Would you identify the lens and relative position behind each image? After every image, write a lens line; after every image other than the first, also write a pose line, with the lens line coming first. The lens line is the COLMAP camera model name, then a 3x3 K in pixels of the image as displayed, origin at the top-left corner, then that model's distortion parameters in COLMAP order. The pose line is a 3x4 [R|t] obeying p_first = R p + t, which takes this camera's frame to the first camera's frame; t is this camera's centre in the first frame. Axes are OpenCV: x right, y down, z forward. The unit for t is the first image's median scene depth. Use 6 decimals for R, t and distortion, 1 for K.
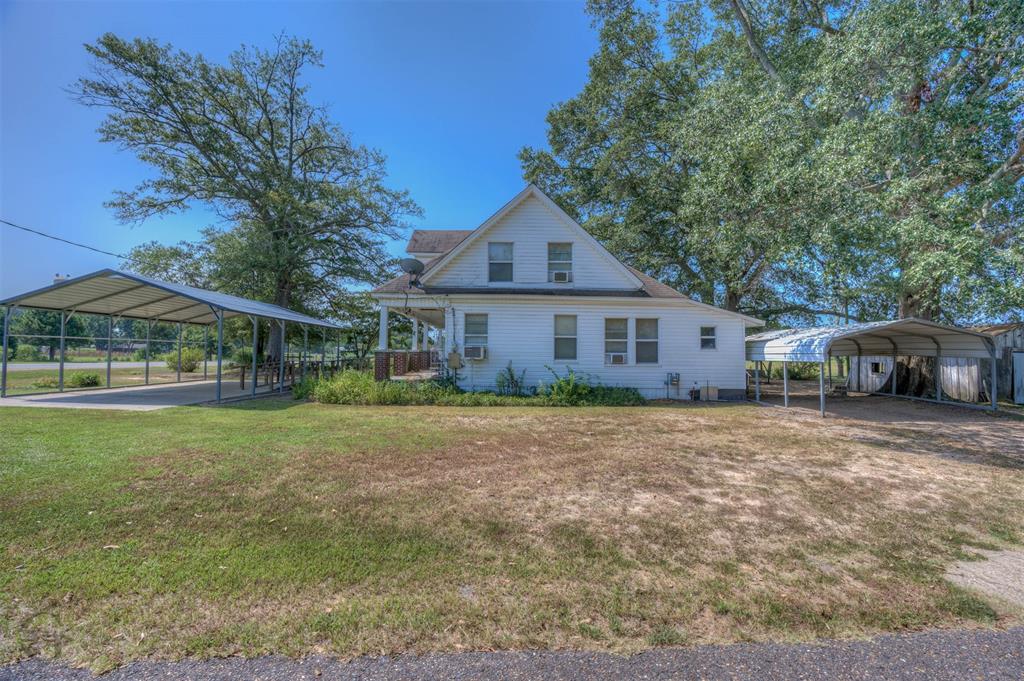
lens RADIAL K [[409.5, 0, 508.3], [0, 409.5, 343.8], [0, 0, 1]] dist [-0.025533, -0.000213]
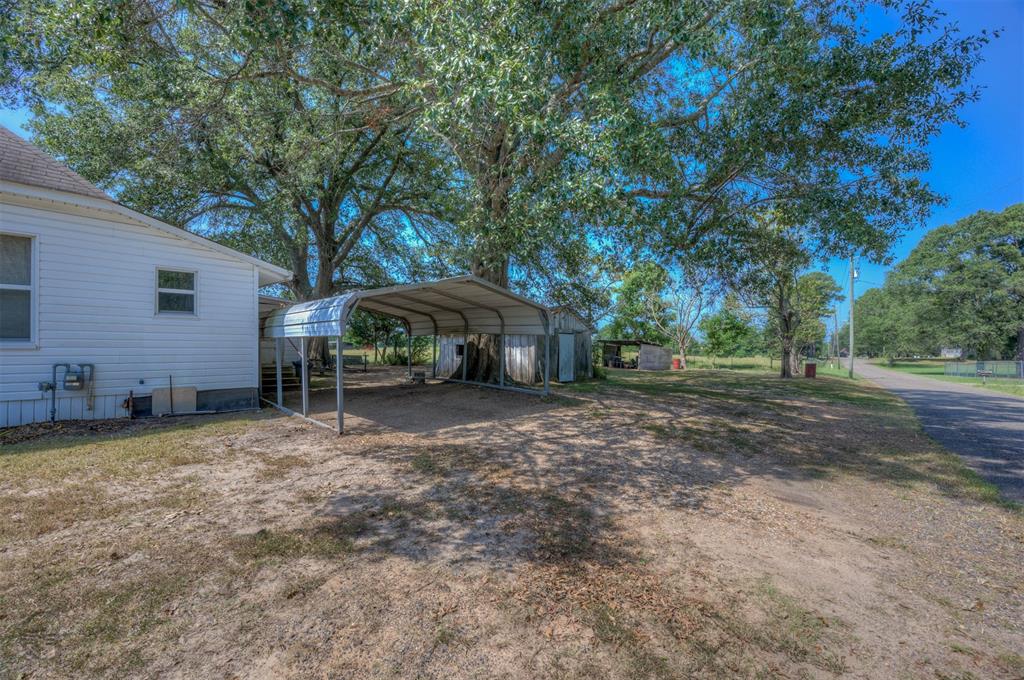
lens RADIAL K [[409.5, 0, 508.3], [0, 409.5, 343.3], [0, 0, 1]] dist [-0.025533, -0.000213]
pose [[0.696076, 0.000752, 0.717968, 0.422248], [-0.020494, 0.999613, 0.018822, 0.031472], [-0.717675, -0.027815, 0.695822, 0.347994]]
